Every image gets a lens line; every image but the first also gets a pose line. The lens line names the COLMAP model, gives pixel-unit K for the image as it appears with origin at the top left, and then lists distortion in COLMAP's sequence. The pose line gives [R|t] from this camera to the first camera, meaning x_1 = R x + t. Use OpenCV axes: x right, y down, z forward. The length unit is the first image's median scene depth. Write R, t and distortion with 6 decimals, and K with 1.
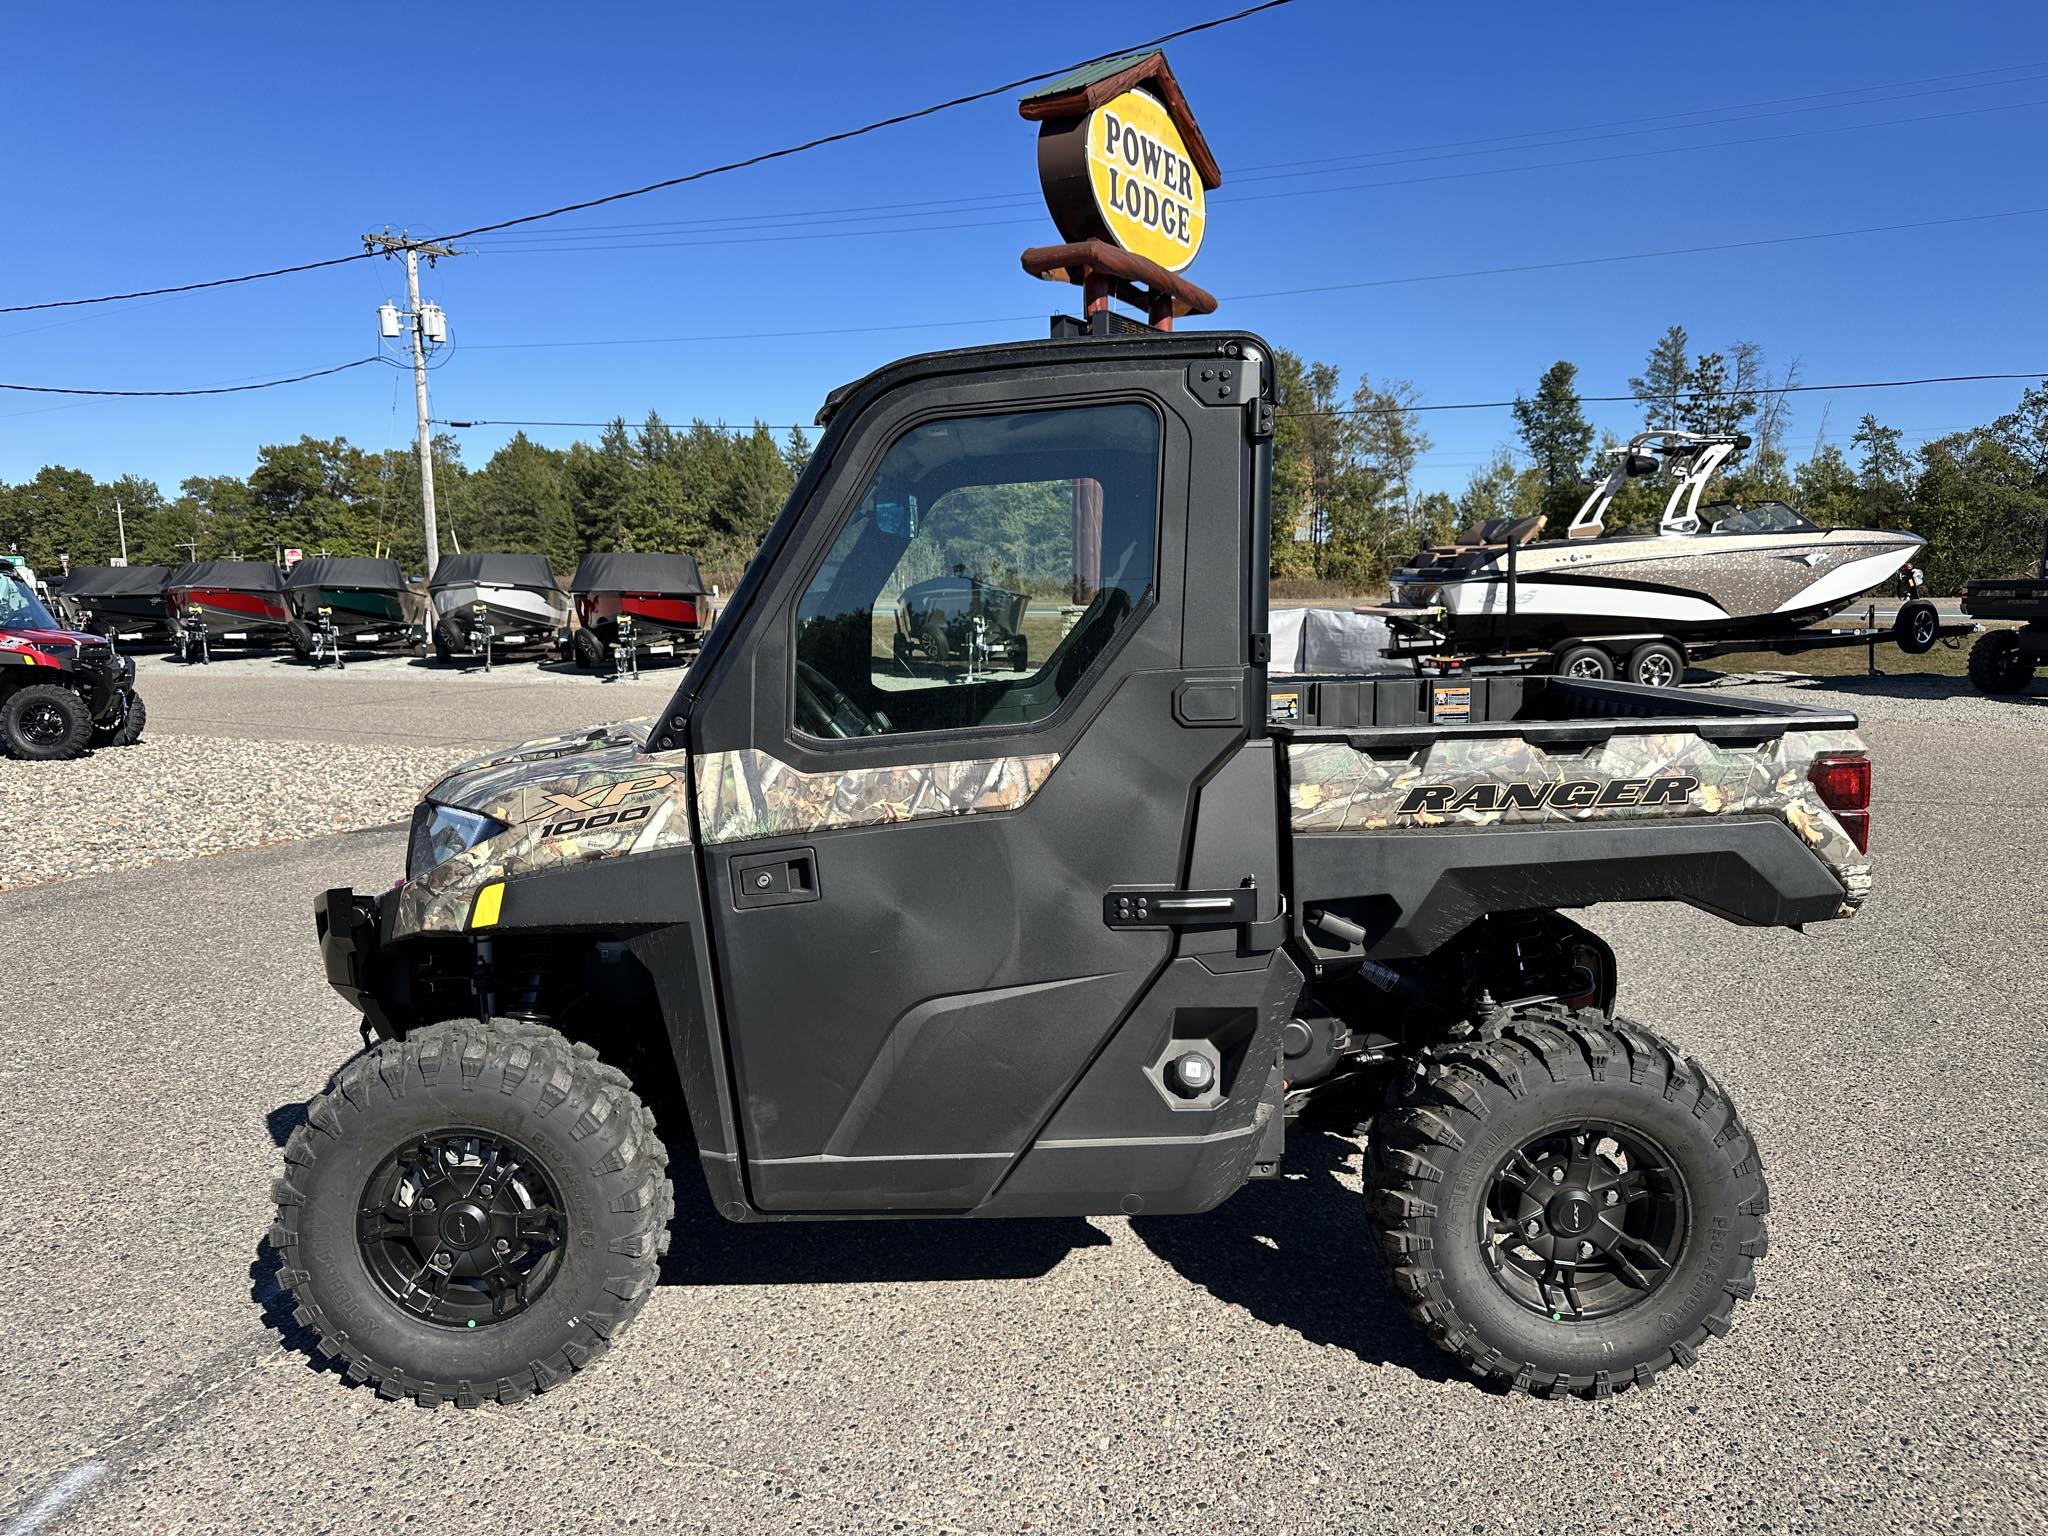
lens RADIAL K [[1450.3, 0, 1018.0], [0, 1450.3, 766.9], [0, 0, 1]] dist [-0.001407, -0.002466]
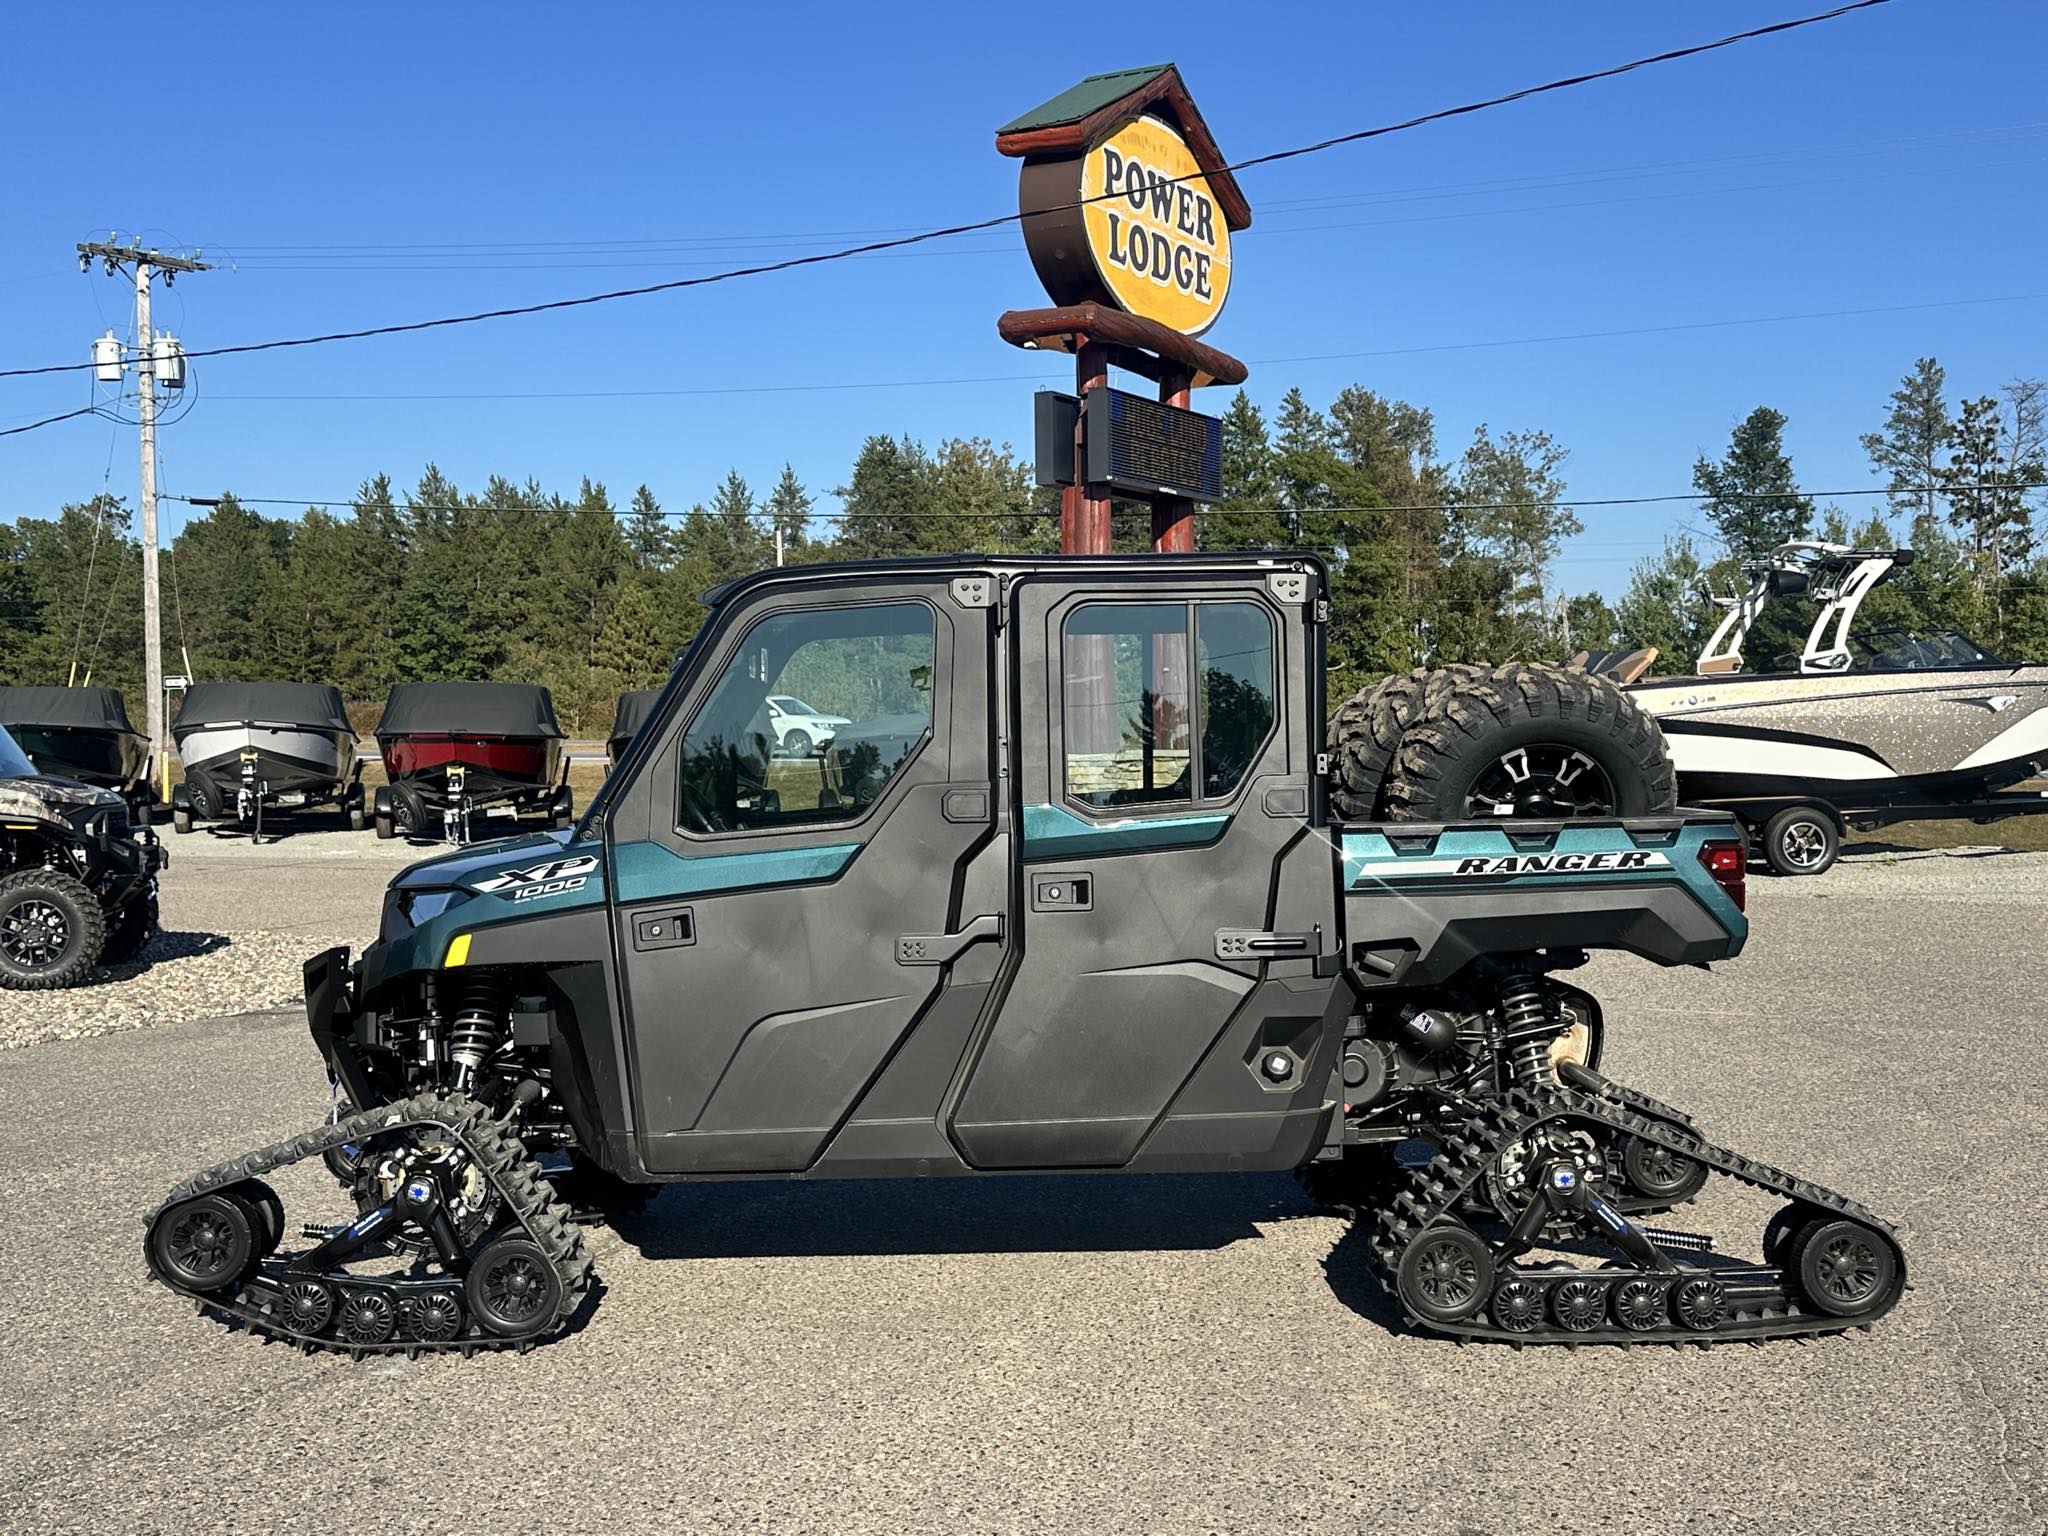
lens RADIAL K [[2231.9, 0, 1026.6], [0, 2231.9, 763.9], [0, 0, 1]] dist [0.068207, -0.010888]
pose [[0.999645, 0.003922, 0.026347, -0.013071], [-0.001097, 0.994325, -0.106380, 0.019168], [-0.026615, 0.106313, 0.993976, -0.186269]]
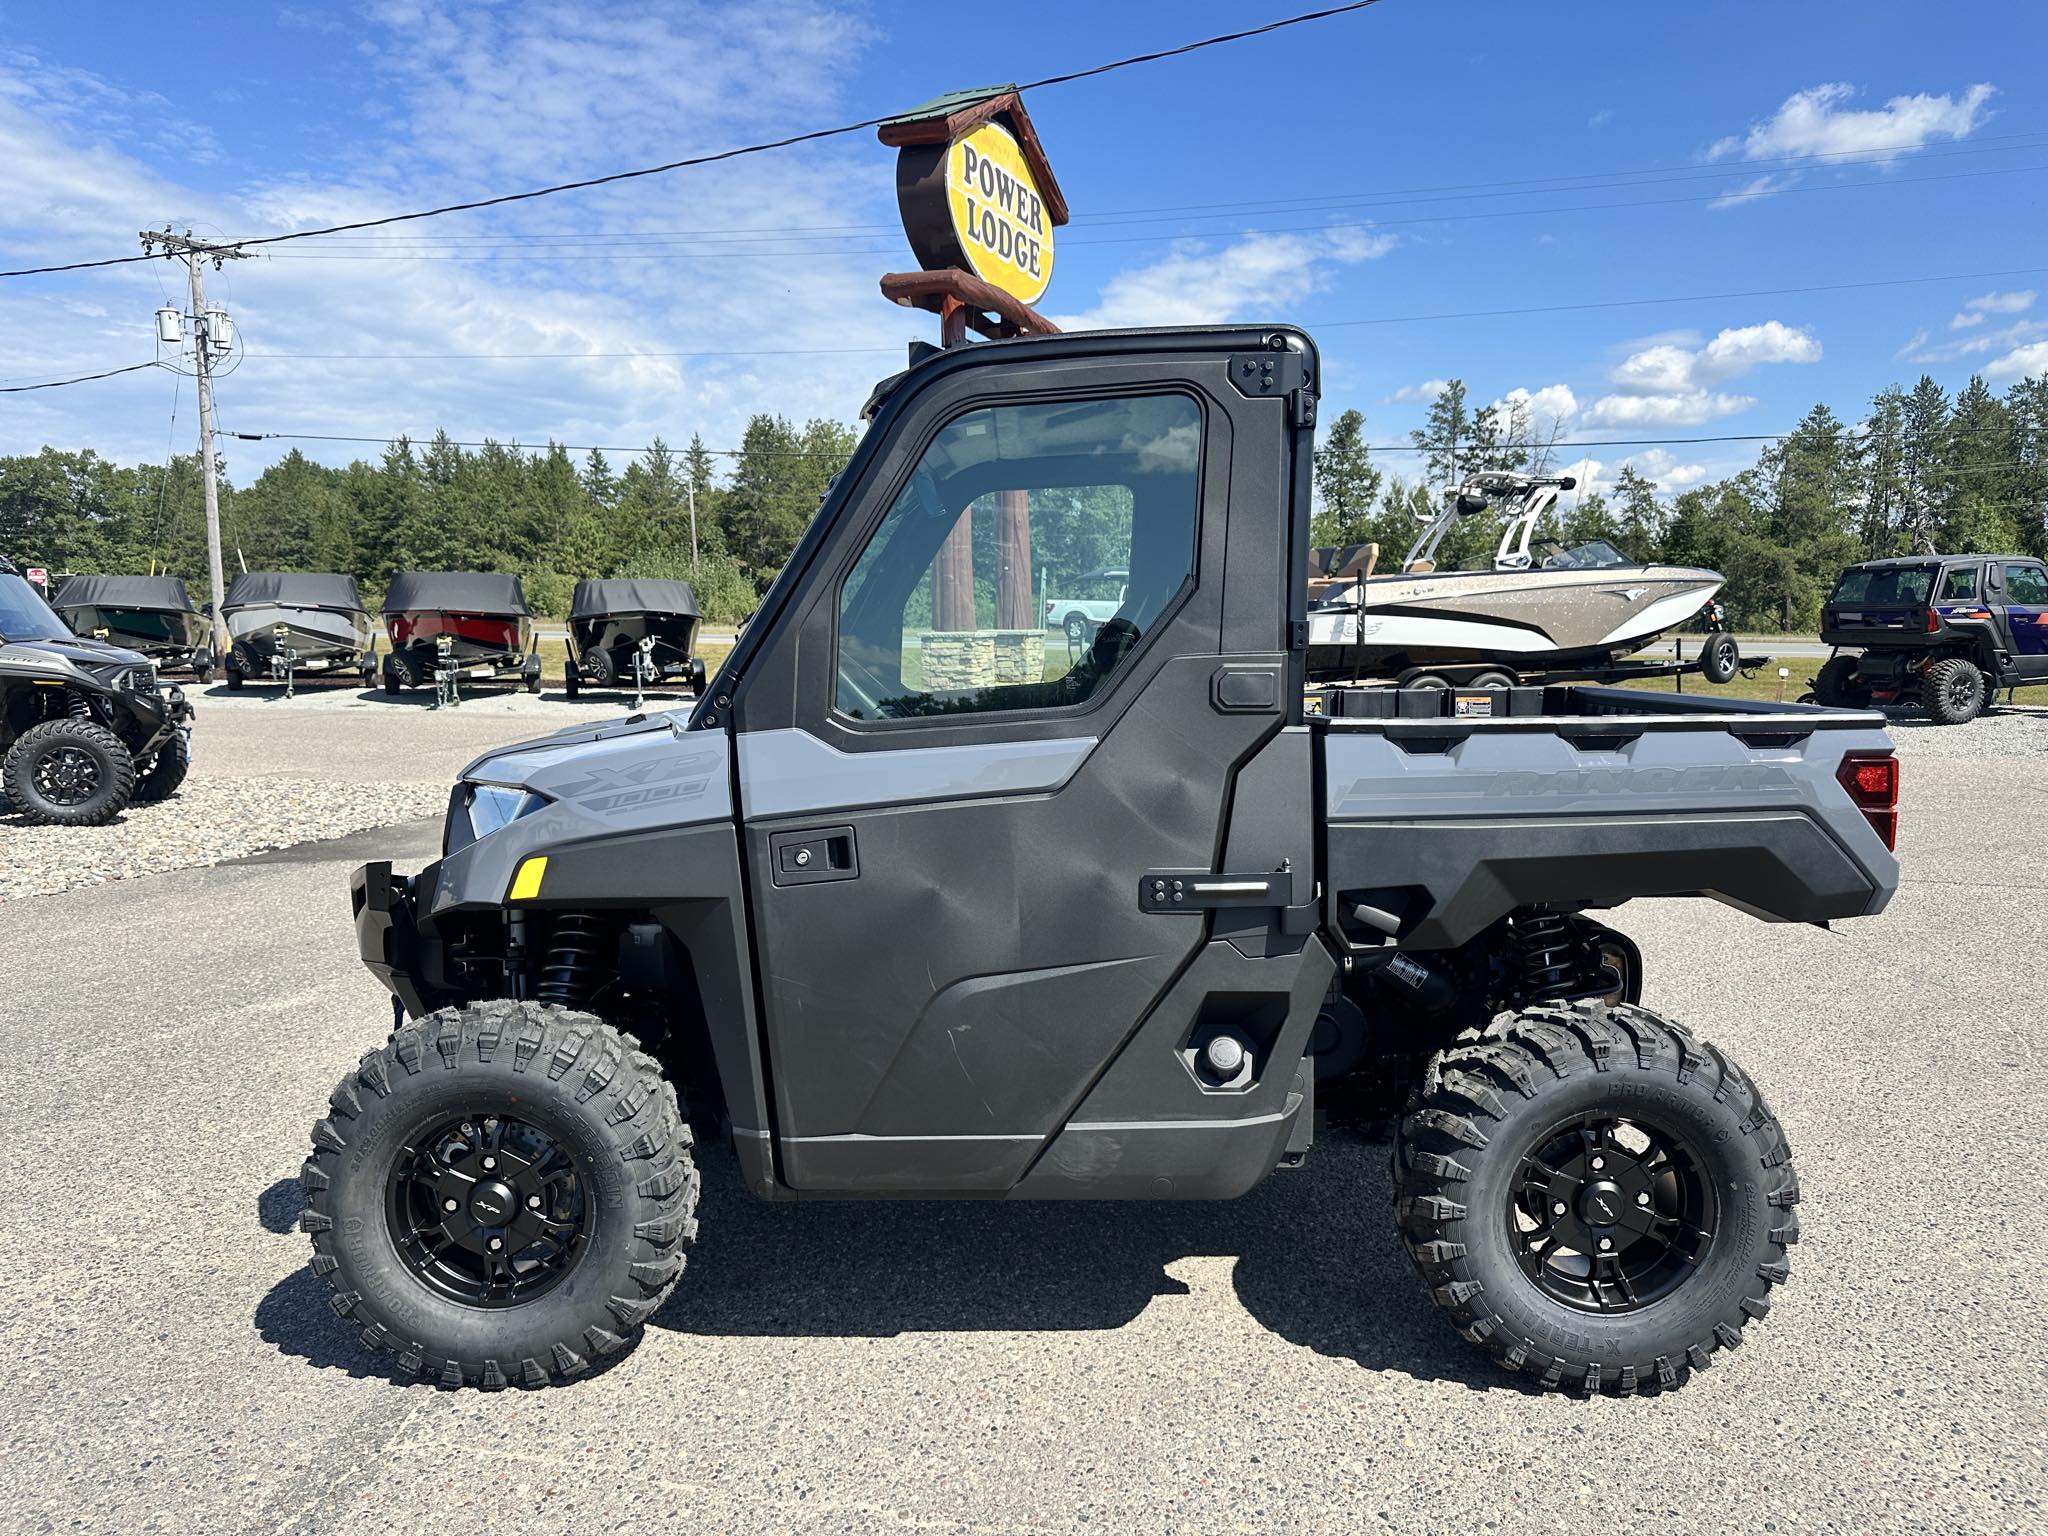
lens RADIAL K [[1450.7, 0, 1024.9], [0, 1450.7, 760.7], [0, 0, 1]] dist [0.001257, -0.005674]
pose [[0.989944, -0.003058, 0.141430, -0.039023], [0.006849, 0.999630, -0.026331, 0.003210], [-0.141297, 0.027034, 0.989598, 0.009676]]
